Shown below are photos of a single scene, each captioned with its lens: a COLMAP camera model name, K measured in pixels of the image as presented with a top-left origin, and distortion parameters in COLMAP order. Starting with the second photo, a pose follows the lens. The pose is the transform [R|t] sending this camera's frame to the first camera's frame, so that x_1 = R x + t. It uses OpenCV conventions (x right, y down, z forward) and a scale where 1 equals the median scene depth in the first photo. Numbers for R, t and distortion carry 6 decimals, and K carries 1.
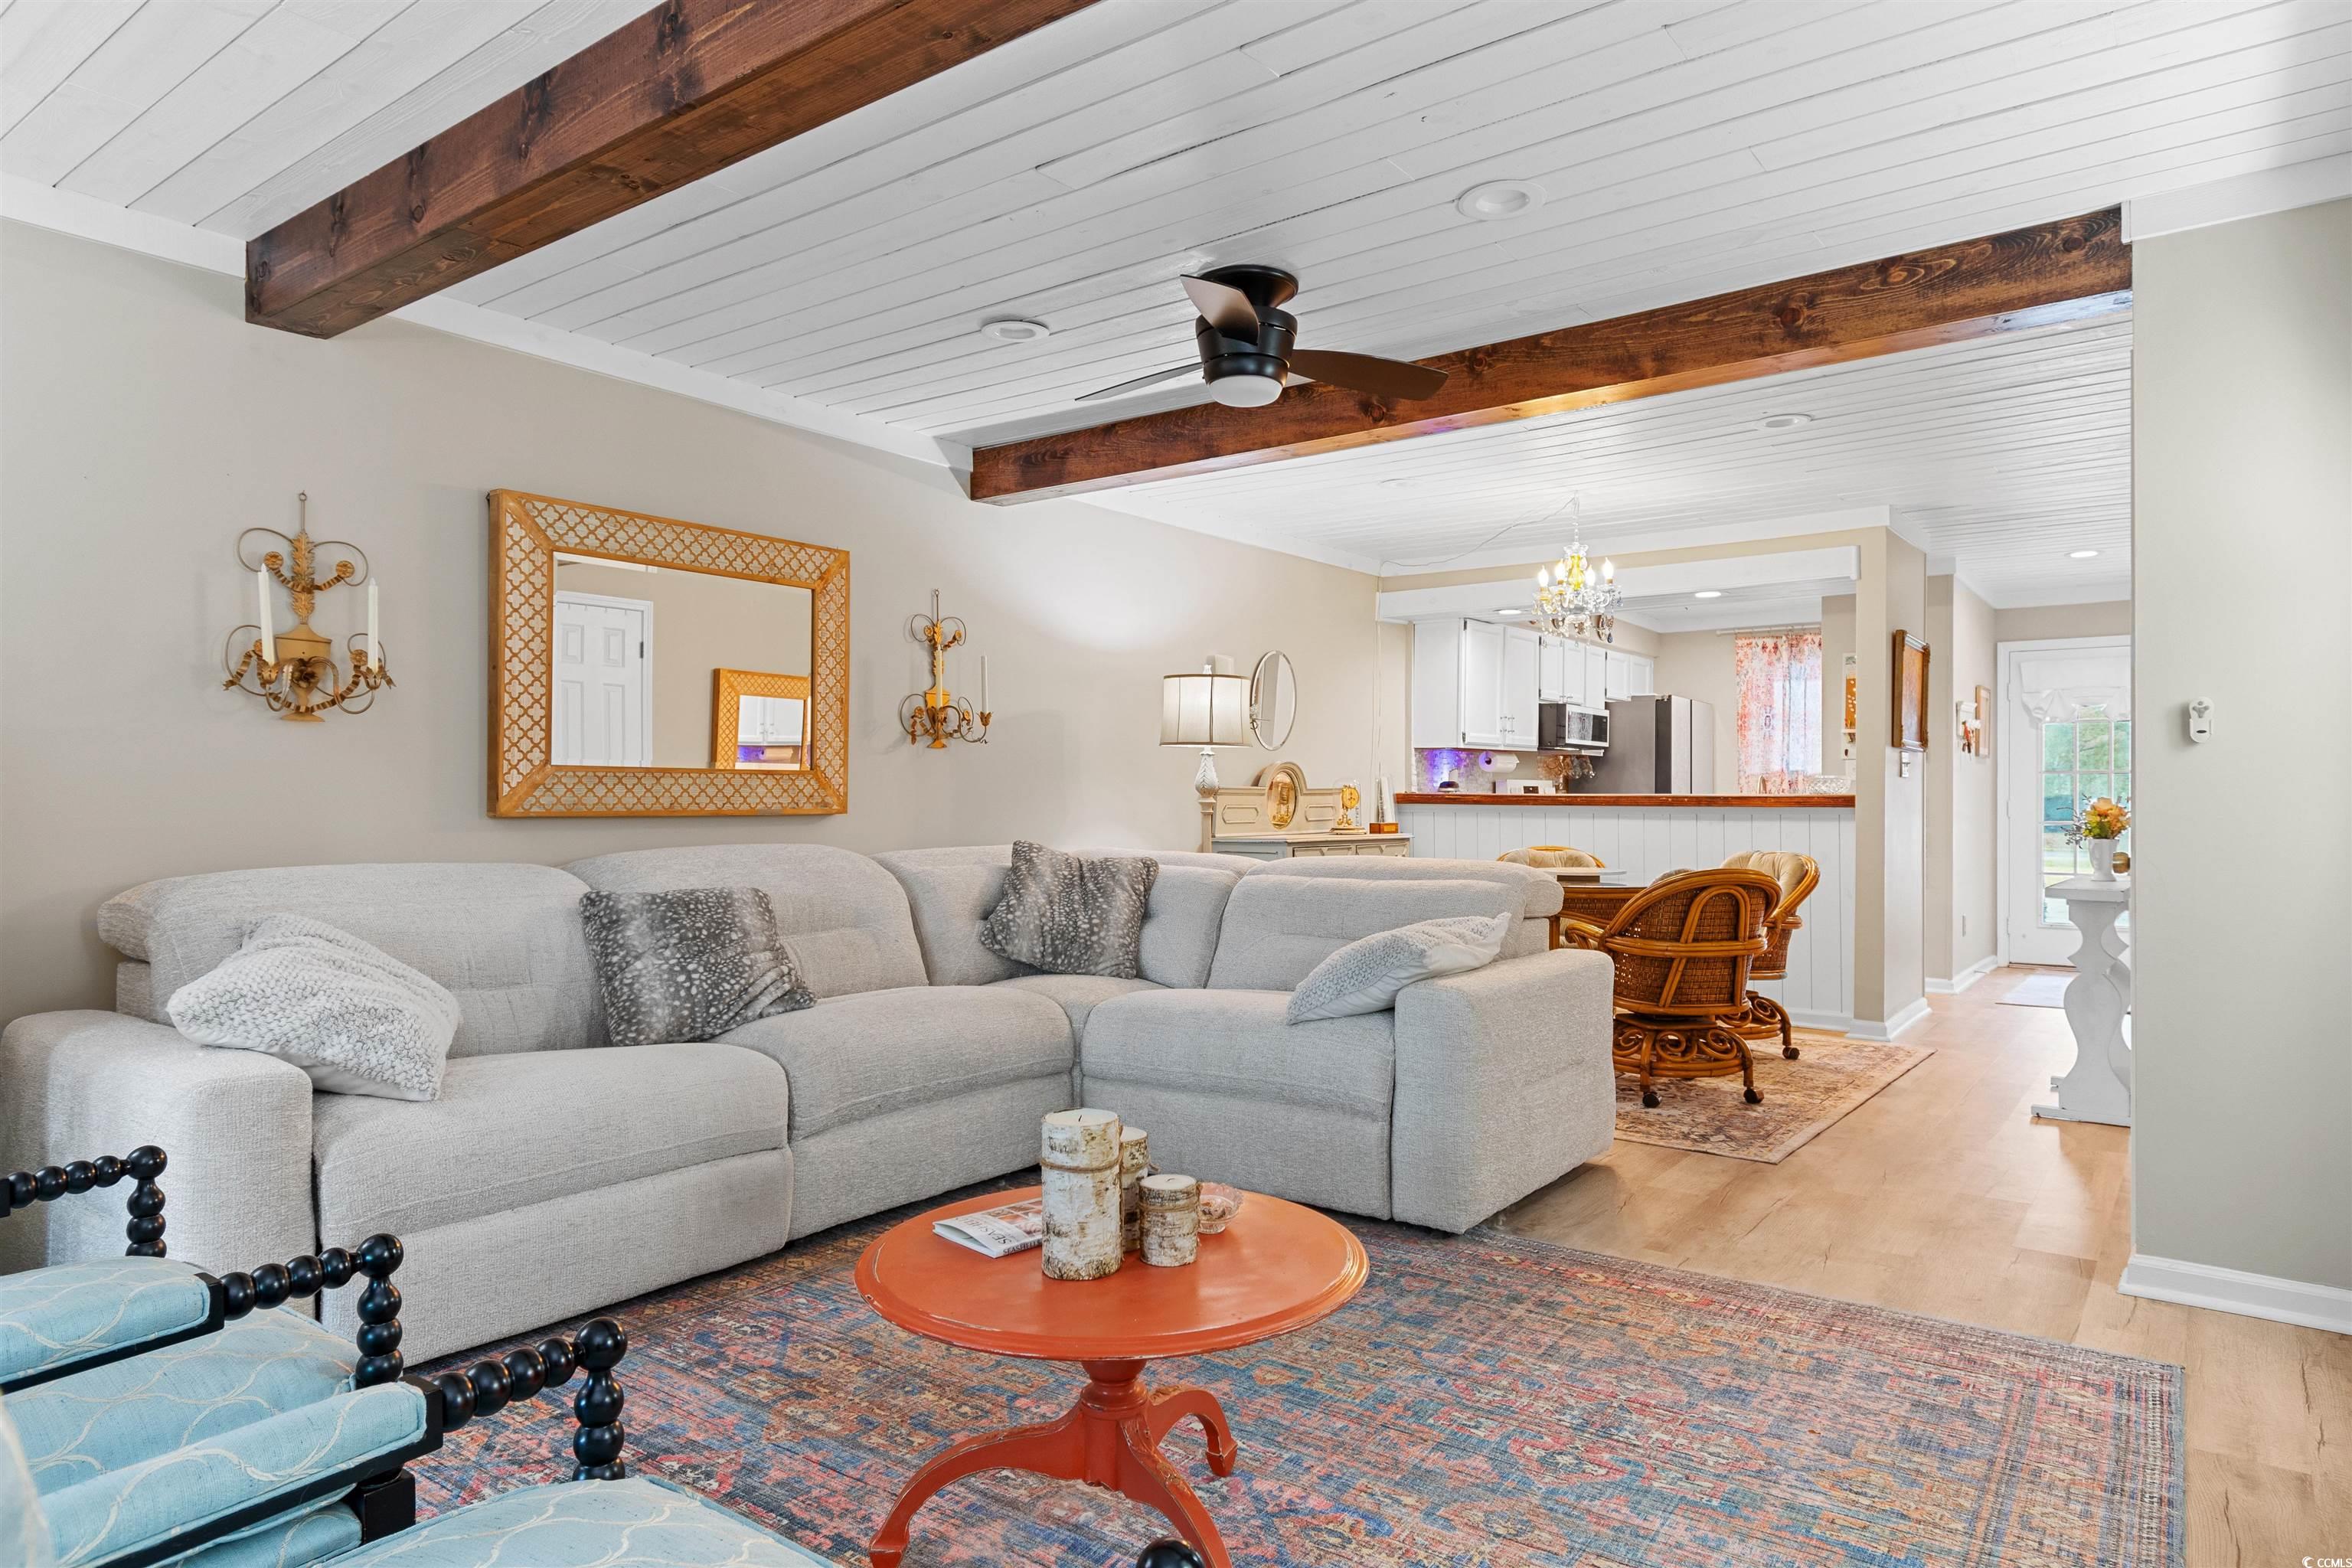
lens RADIAL K [[1383.9, 0, 1189.0], [0, 1383.9, 788.5], [0, 0, 1]] dist [0.000333, 0.000244]
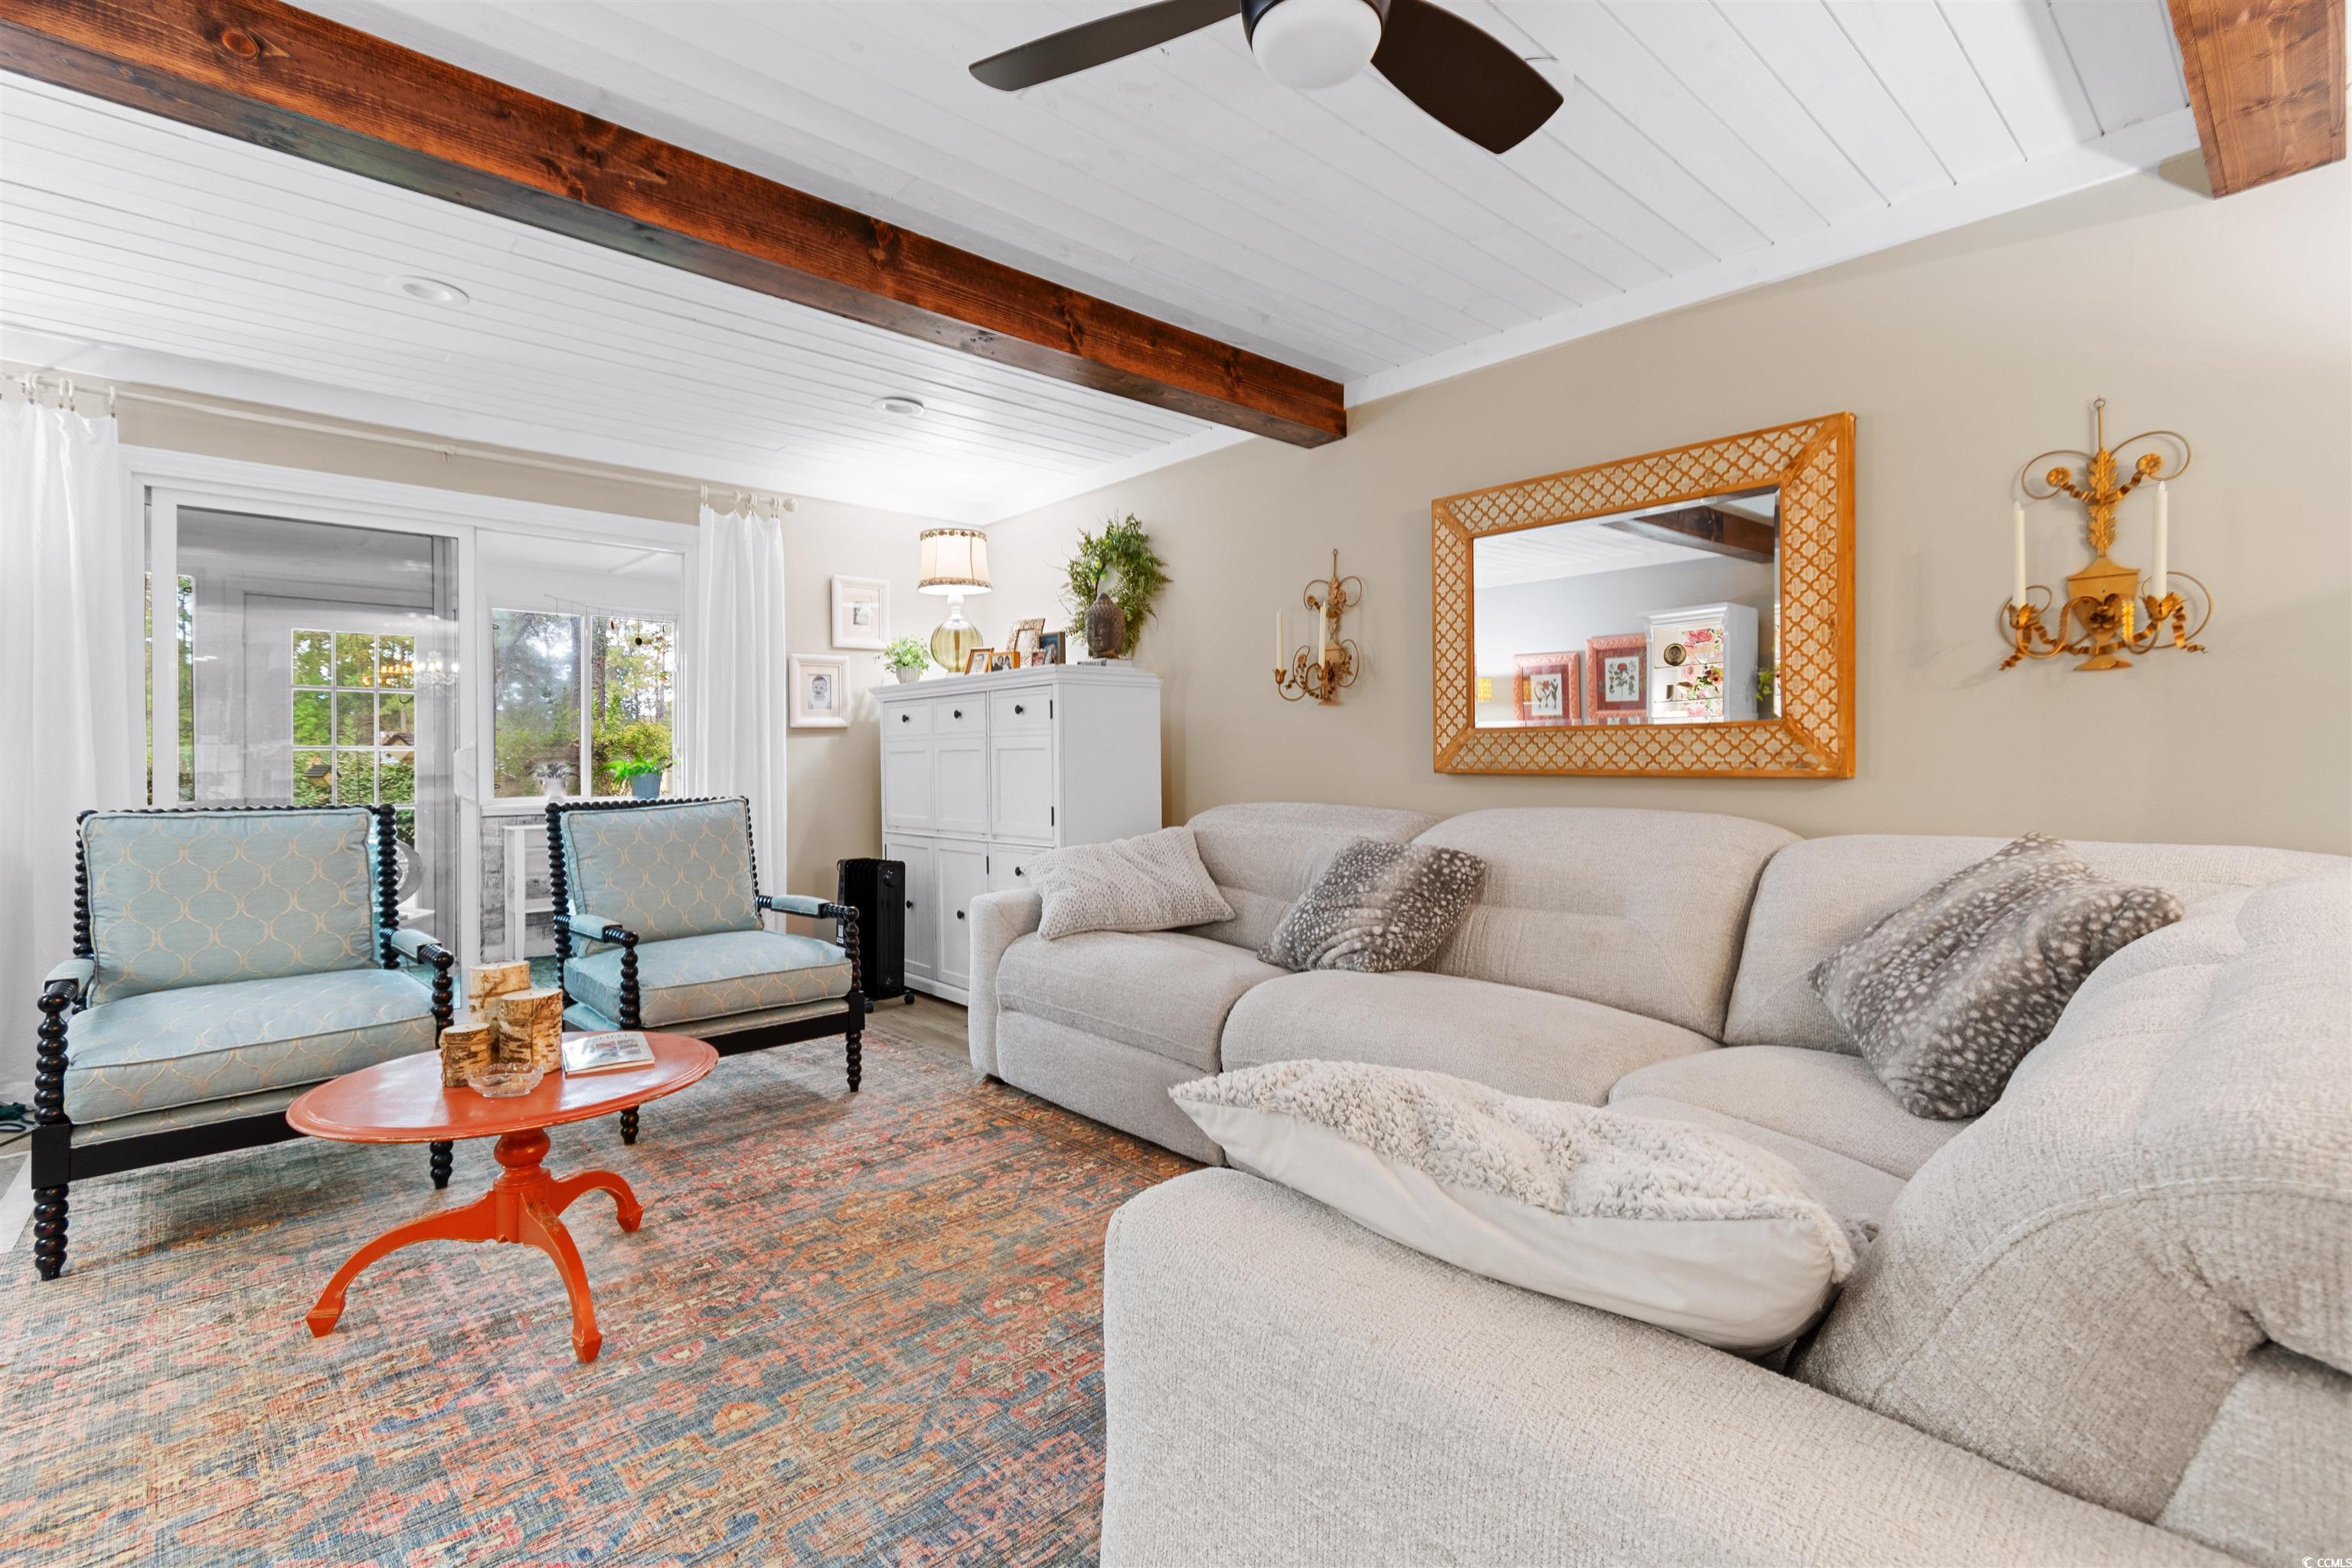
lens RADIAL K [[1052.4, 0, 1172.8], [0, 1052.4, 768.9], [0, 0, 1]] dist [0.003551, -0.002047]
pose [[-0.186294, 0.007122, -0.982468, 0.327083], [0.006781, 0.999959, 0.005963, 0.007414], [0.982471, -0.005551, -0.186335, 0.692733]]
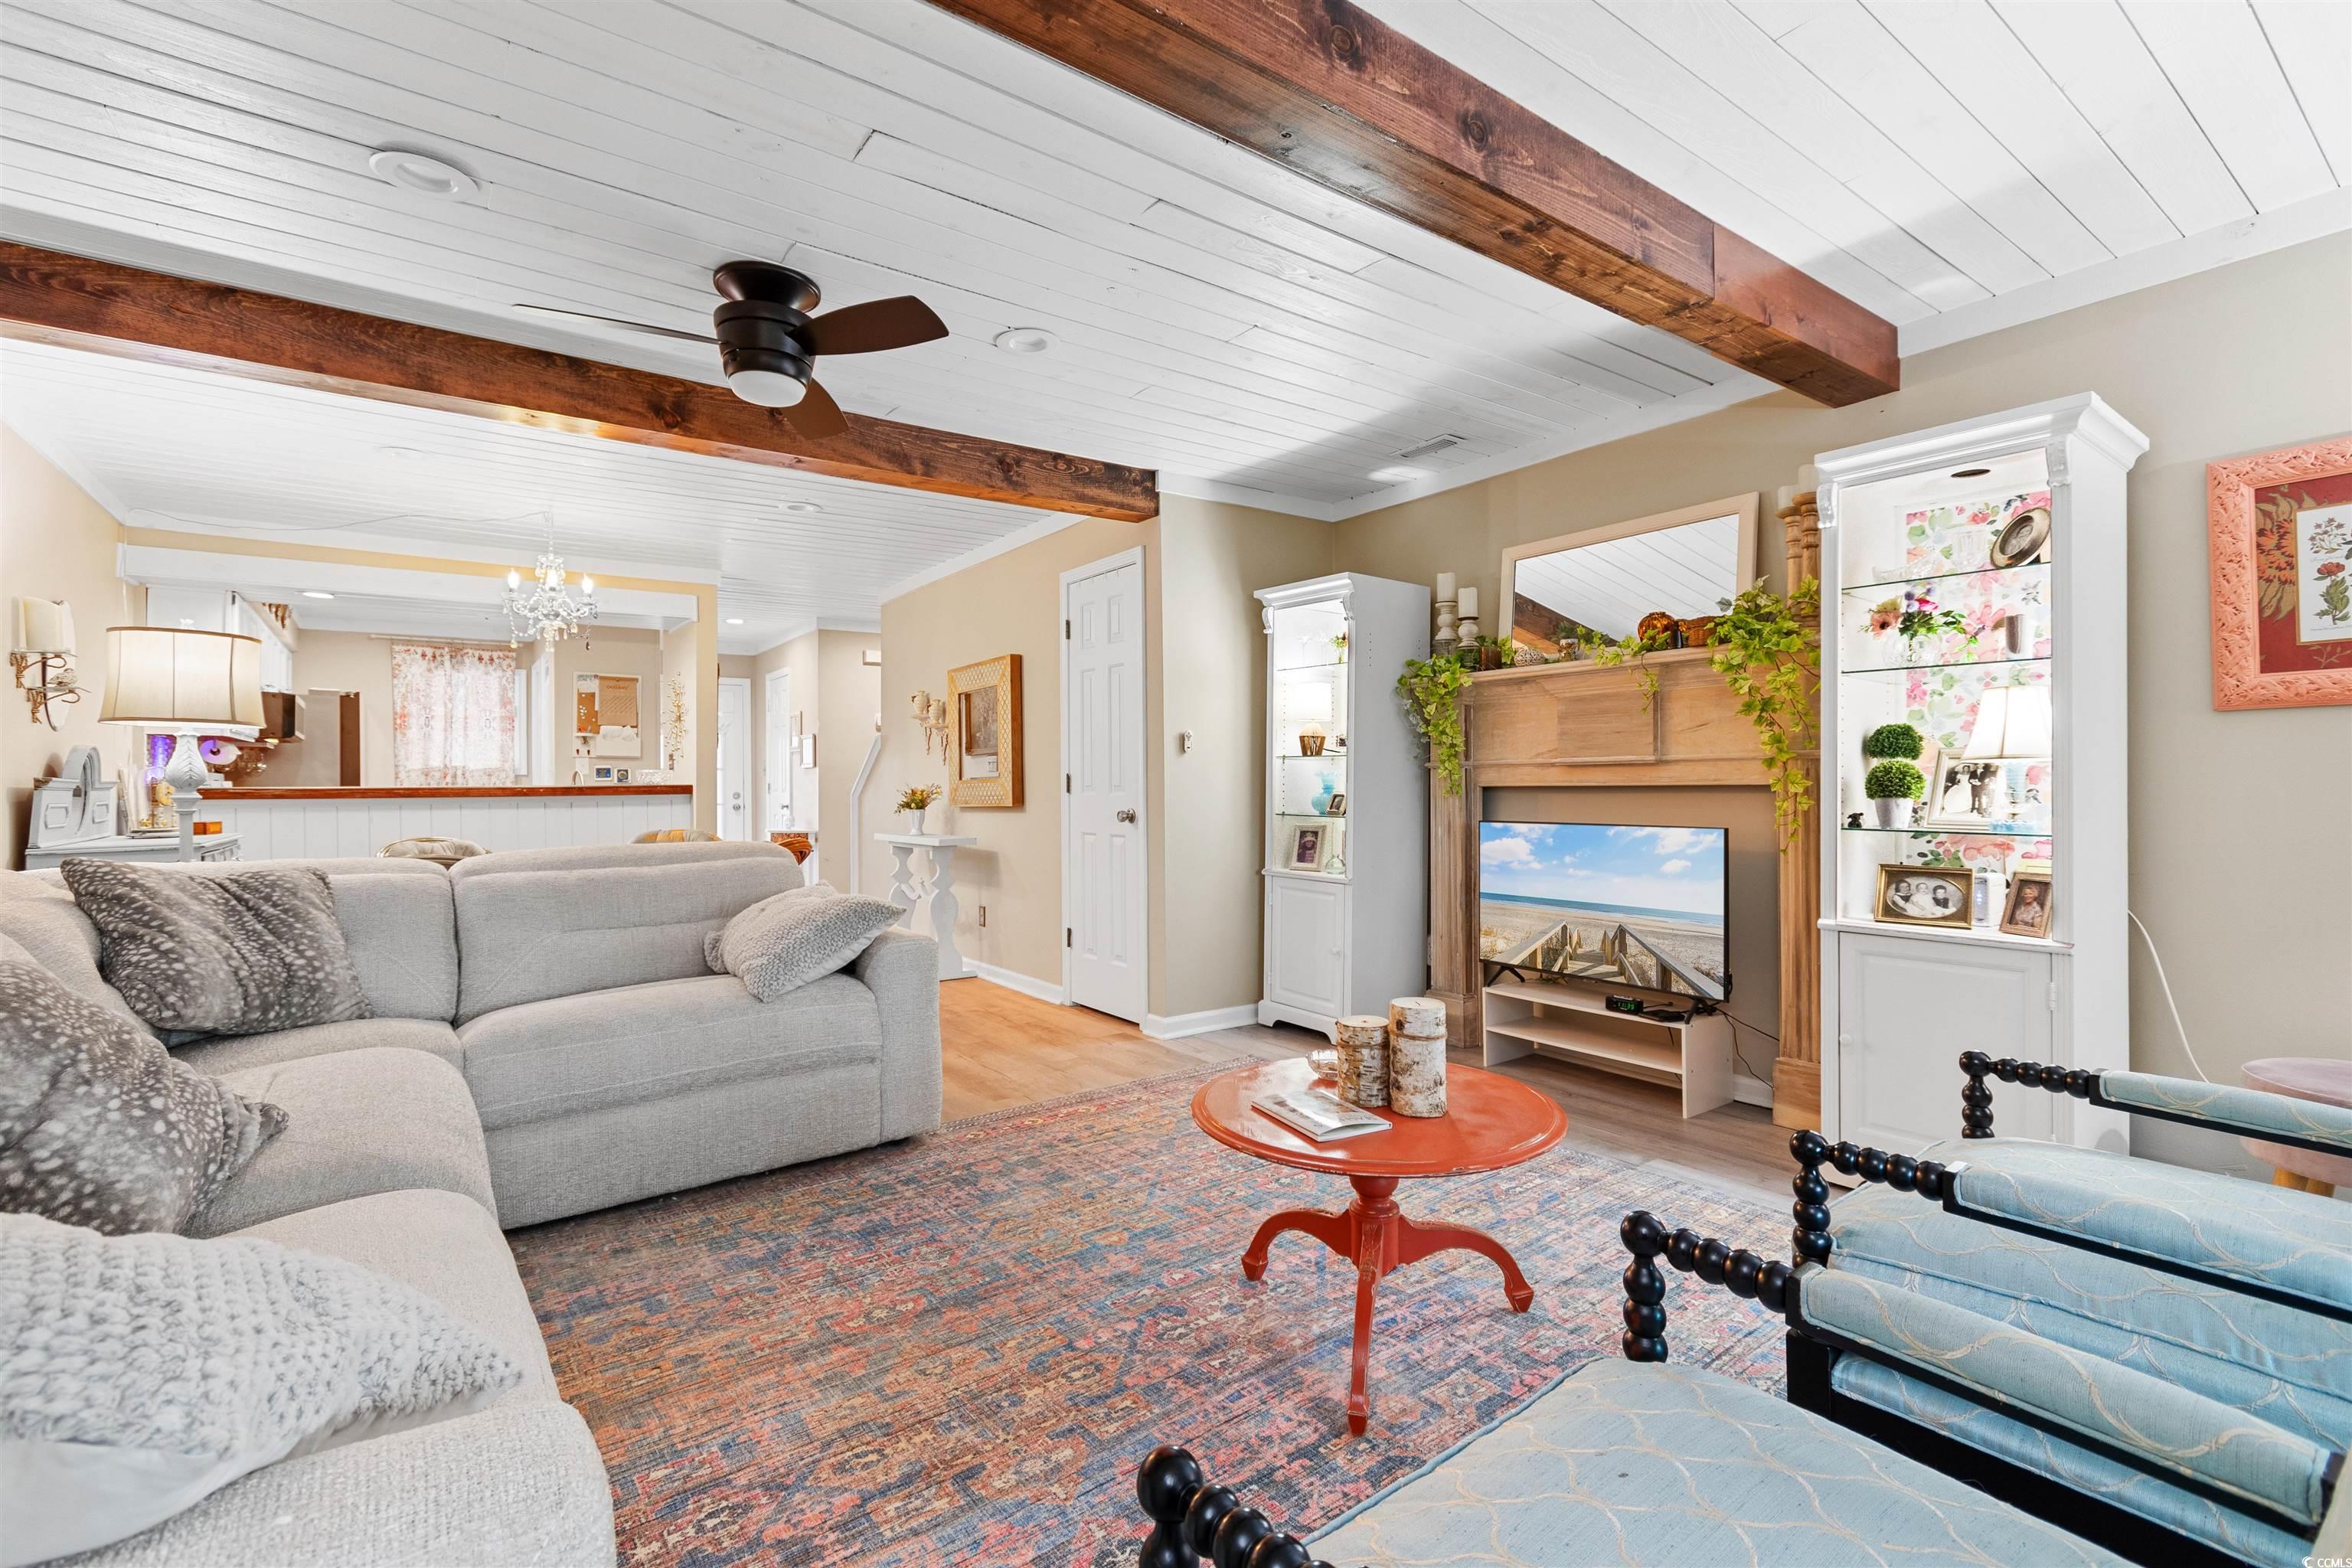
lens RADIAL K [[1052.4, 0, 1179.3], [0, 1052.4, 773.9], [0, 0, 1]] dist [0.003551, -0.002047]
pose [[0.288451, 0.003378, 0.957489, -0.420116], [0.005376, 0.999972, -0.005148, 0.002692], [-0.957479, 0.006633, 0.288425, 0.328284]]
